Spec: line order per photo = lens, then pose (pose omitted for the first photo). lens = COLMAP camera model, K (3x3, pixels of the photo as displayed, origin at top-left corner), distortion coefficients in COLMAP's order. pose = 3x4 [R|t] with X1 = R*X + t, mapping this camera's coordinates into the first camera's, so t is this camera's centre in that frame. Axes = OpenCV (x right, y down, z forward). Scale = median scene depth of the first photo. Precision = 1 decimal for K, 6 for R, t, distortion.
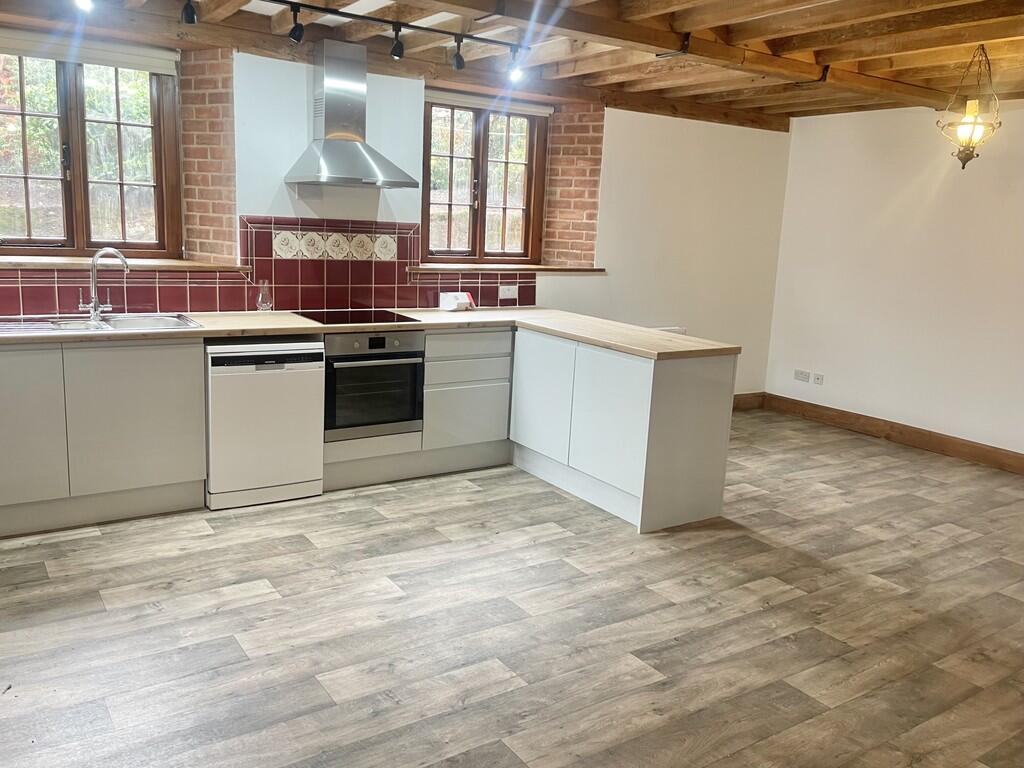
lens RADIAL K [[829.4, 0, 512.0], [0, 829.4, 384.0], [0, 0, 1]] dist [0.090191, -0.155317]
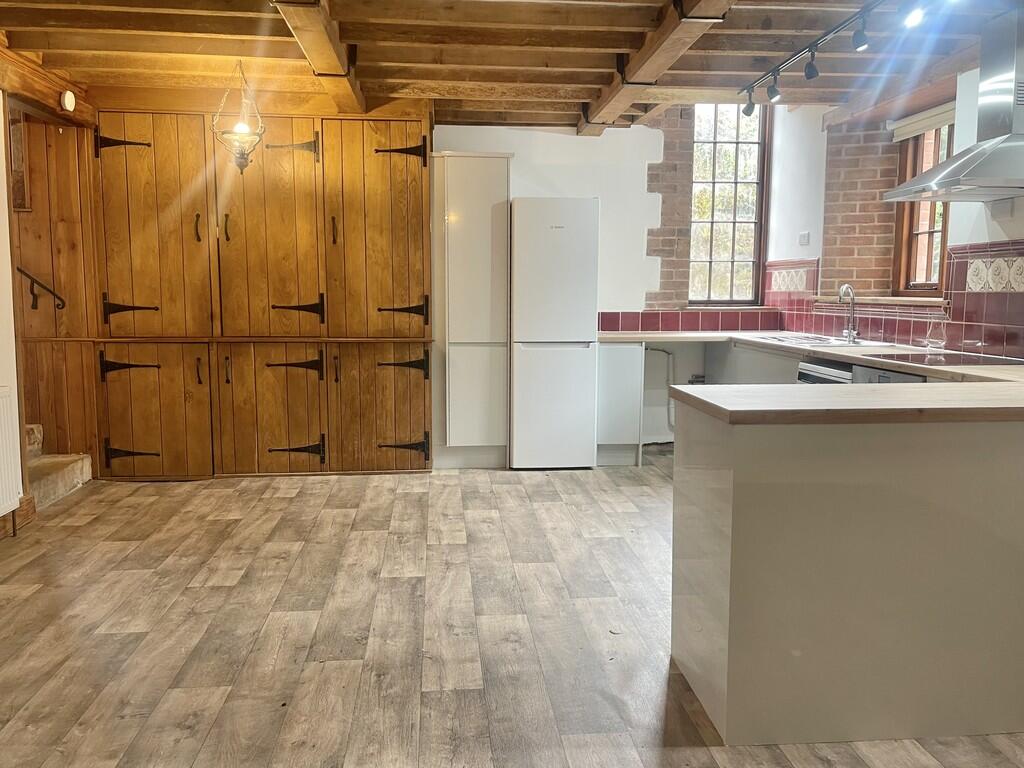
lens RADIAL K [[829.4, 0, 512.0], [0, 829.4, 384.0], [0, 0, 1]] dist [0.090191, -0.155317]
pose [[-0.487533, 0.052067, -0.871550, 1.043583], [-0.189729, 0.968049, 0.163963, -0.160569], [0.852241, 0.245296, -0.462078, 1.489851]]
